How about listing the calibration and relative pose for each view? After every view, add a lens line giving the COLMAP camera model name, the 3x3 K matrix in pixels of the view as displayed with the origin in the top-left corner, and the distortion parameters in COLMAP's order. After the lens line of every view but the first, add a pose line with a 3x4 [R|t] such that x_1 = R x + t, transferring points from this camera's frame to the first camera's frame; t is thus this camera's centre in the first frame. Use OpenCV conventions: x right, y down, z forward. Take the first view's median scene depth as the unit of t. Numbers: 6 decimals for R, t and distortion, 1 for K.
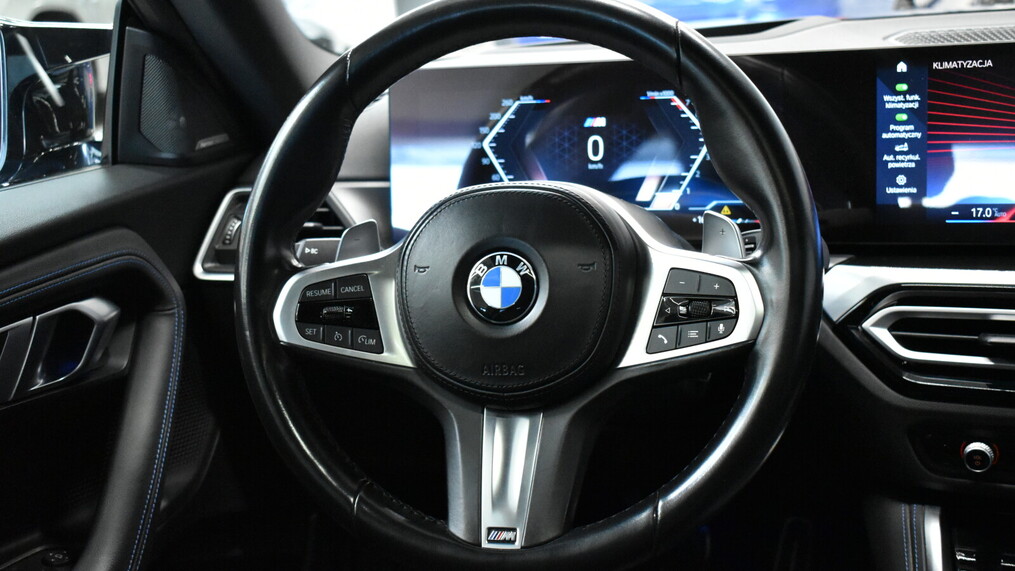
lens RADIAL K [[1329.6, 0, 511.3], [0, 1329.6, 285.5], [0, 0, 1]] dist [0.153254, 0.000000]
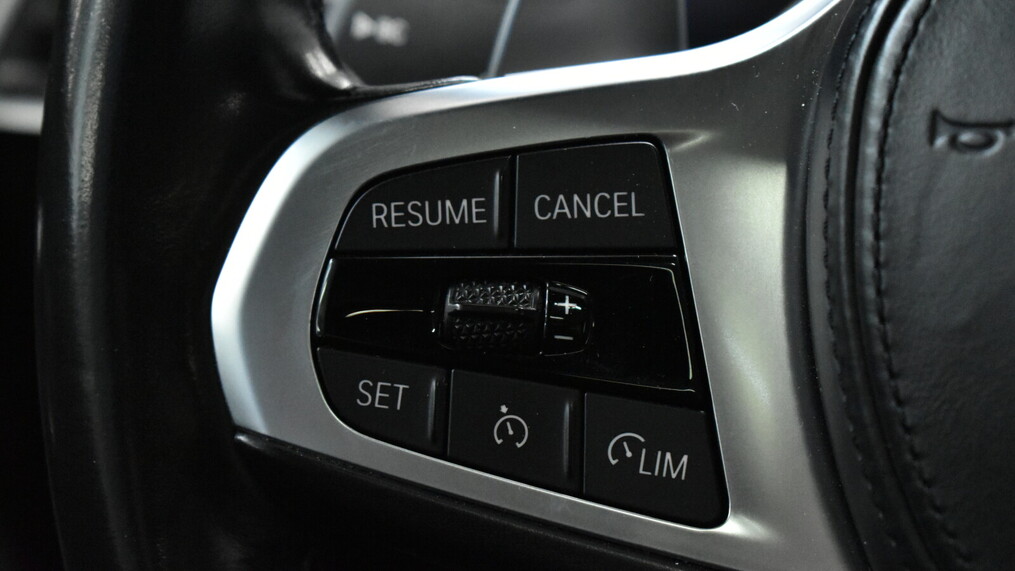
lens RADIAL K [[2527.0, 0, 506.7], [0, 2527.0, 285.5], [0, 0, 1]] dist [-0.128800, 0.000000]
pose [[0.997587, 0.065670, -0.022525, -0.122249], [-0.064687, 0.997025, 0.041914, -0.000826], [0.025211, -0.040356, 0.998867, 0.598722]]
